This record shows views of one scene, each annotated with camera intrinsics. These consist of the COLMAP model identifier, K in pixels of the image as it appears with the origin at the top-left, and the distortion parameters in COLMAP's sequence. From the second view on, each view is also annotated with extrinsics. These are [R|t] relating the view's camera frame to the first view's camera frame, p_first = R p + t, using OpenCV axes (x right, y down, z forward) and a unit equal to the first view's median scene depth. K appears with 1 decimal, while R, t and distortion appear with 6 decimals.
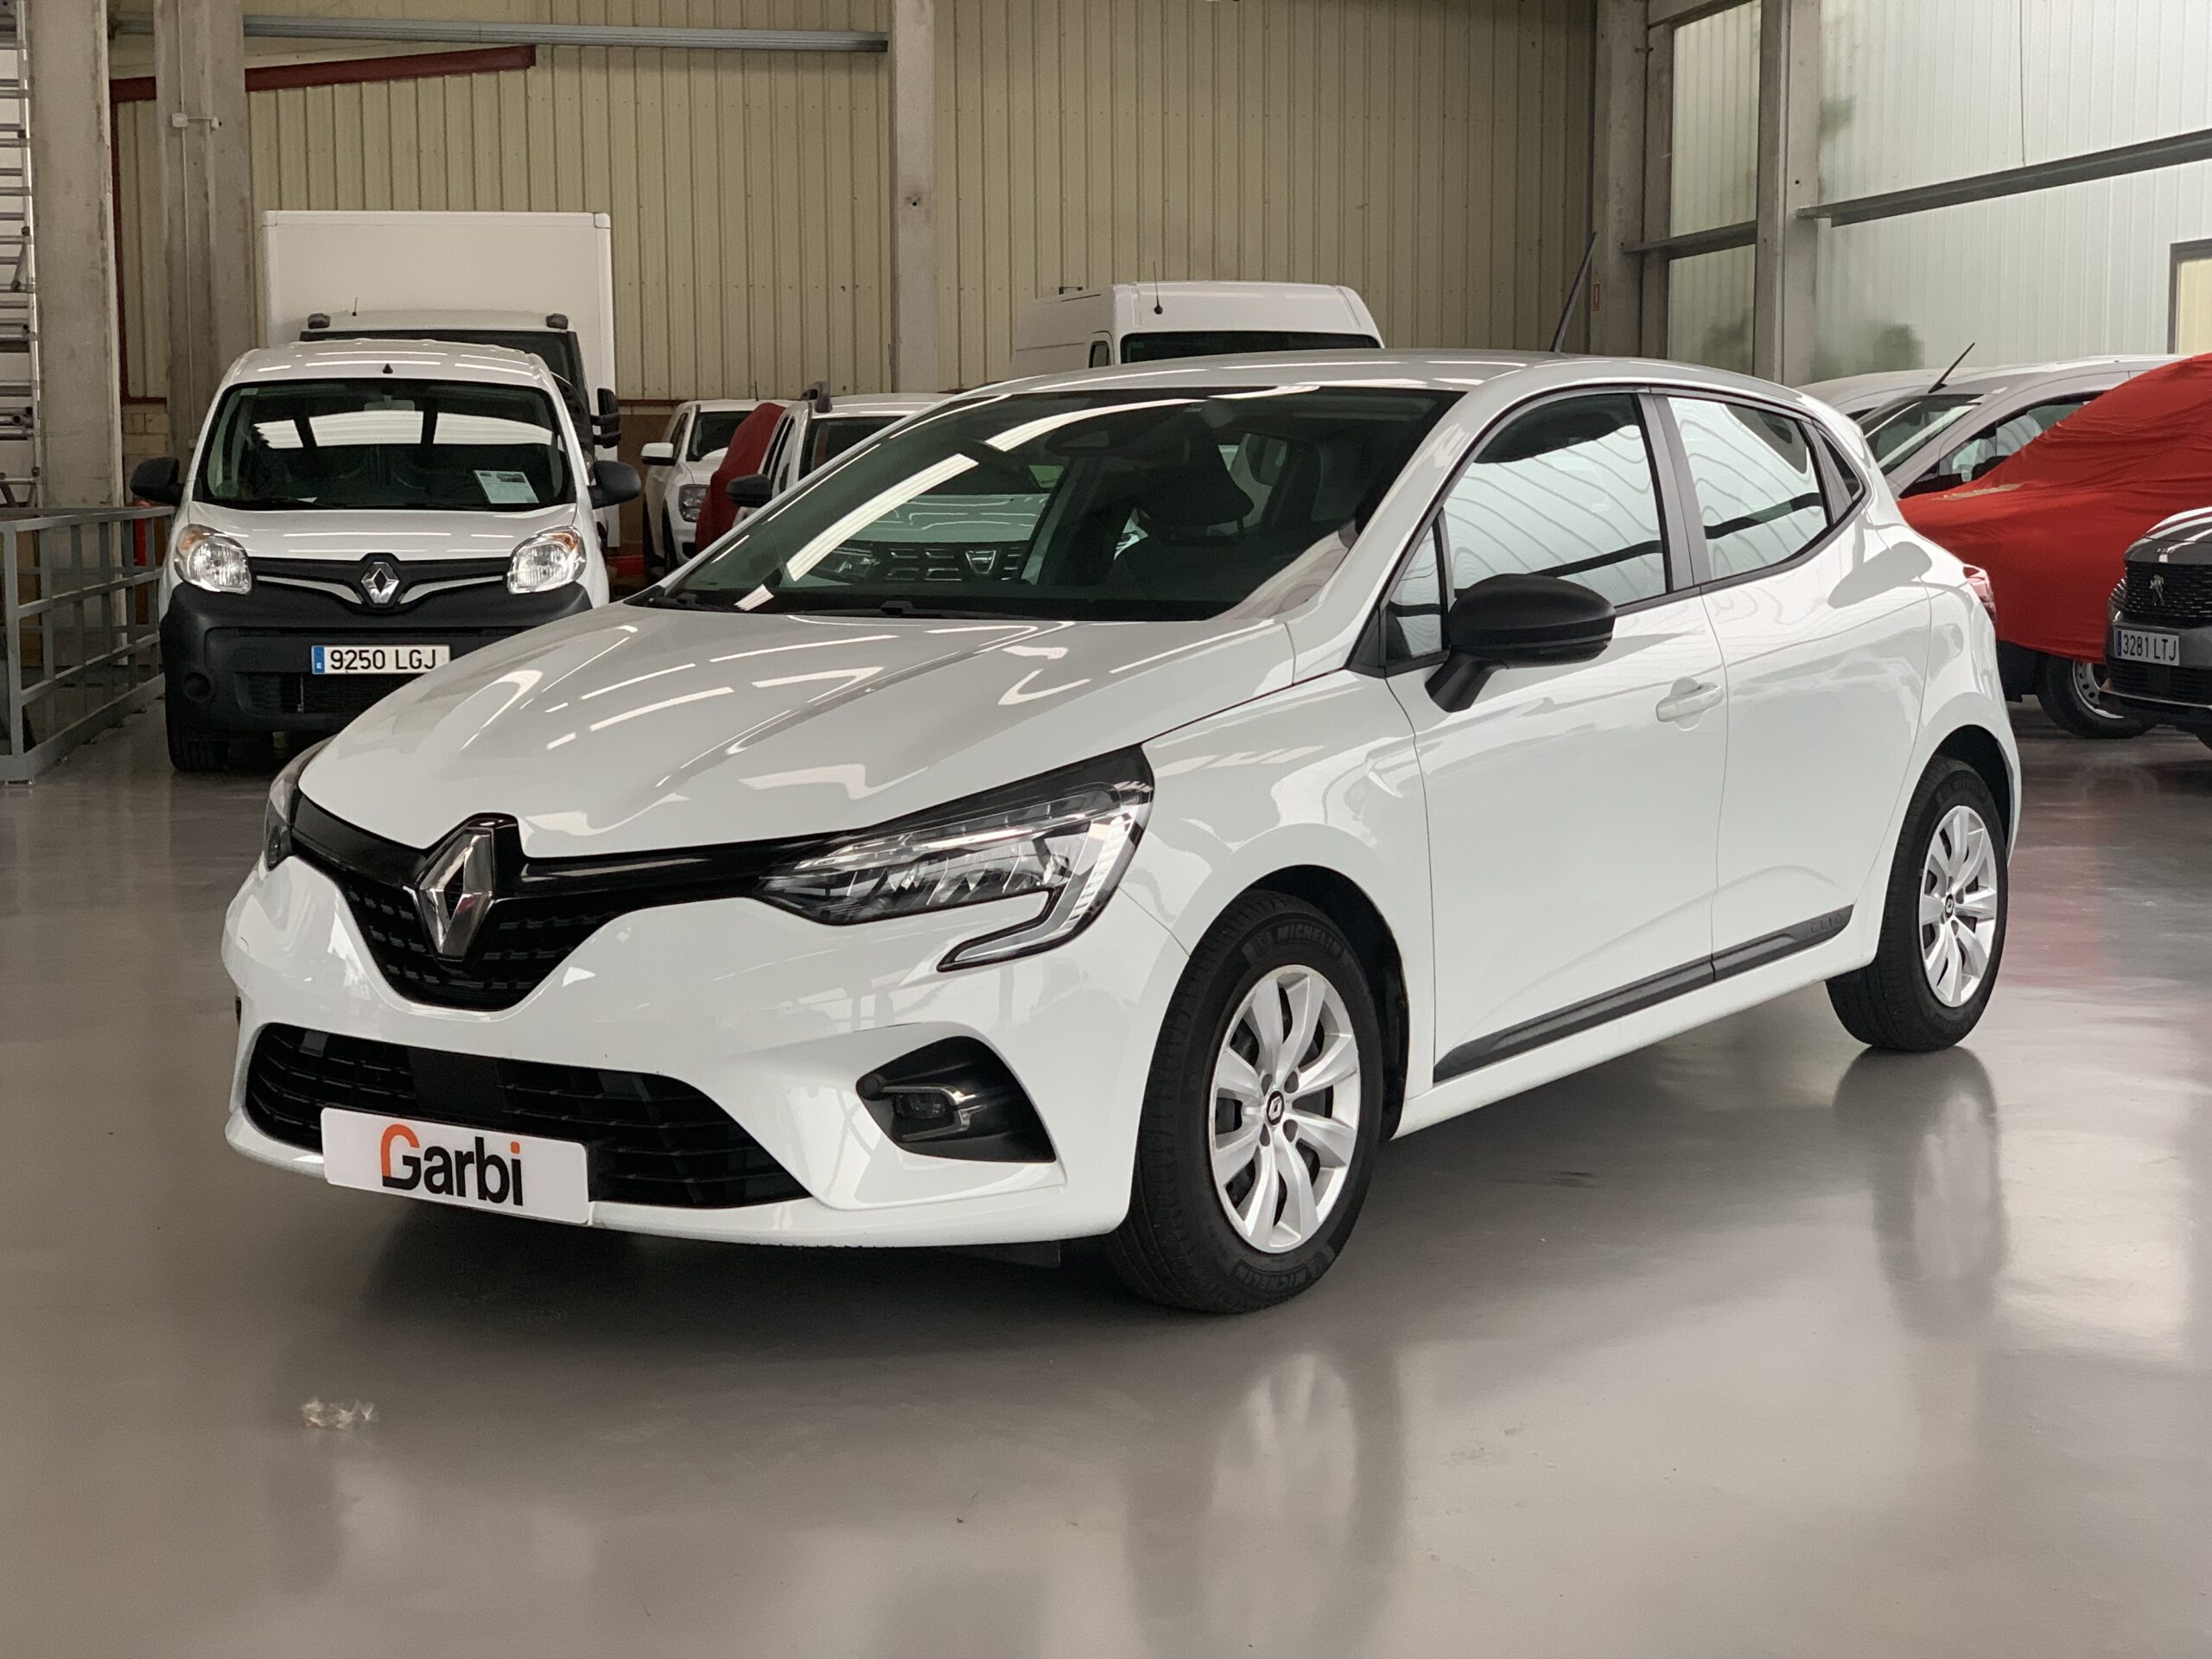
lens RADIAL K [[3298.0, 0, 1106.0], [0, 3298.0, 829.5], [0, 0, 1]] dist [0.038030, -0.093194]
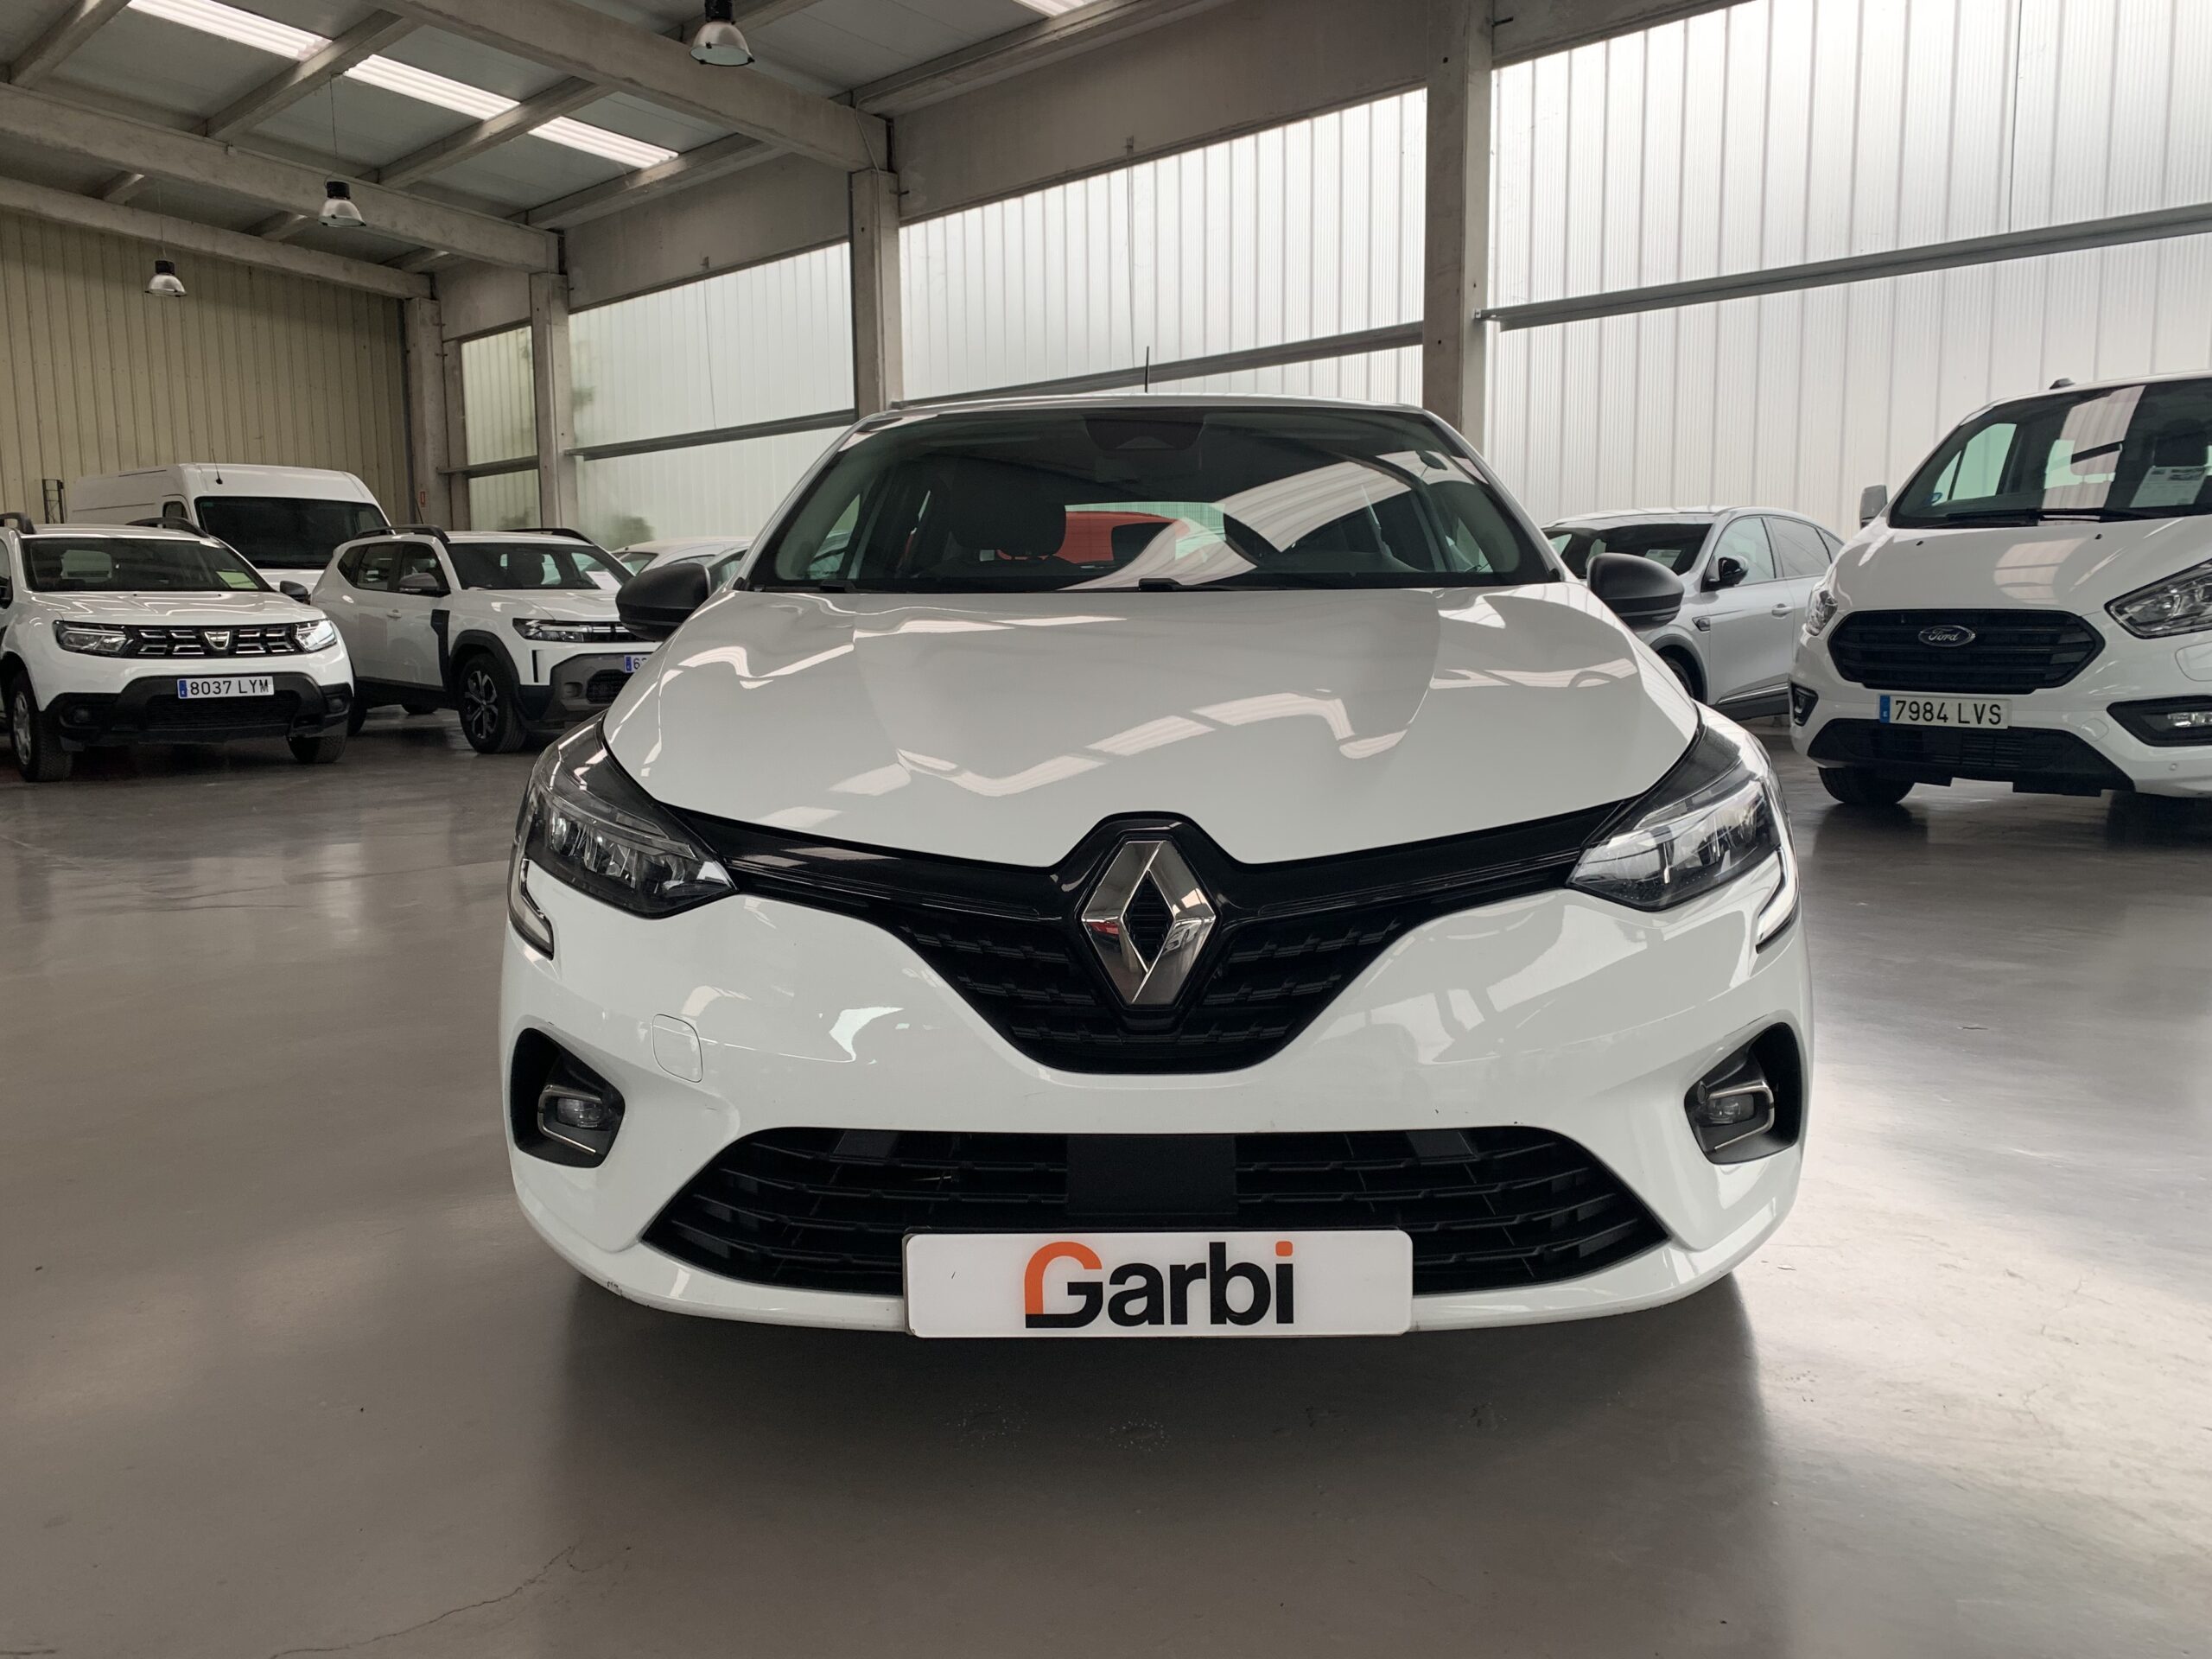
lens RADIAL K [[1701.0, 0, 1107.4], [0, 1701.0, 783.2], [0, 0, 1]] dist [0.010179, 0.001529]
pose [[0.829070, -0.058134, 0.556114, -0.409105], [0.064024, 0.997909, 0.008867, -0.015585], [-0.555467, 0.028253, 0.831059, 0.672646]]
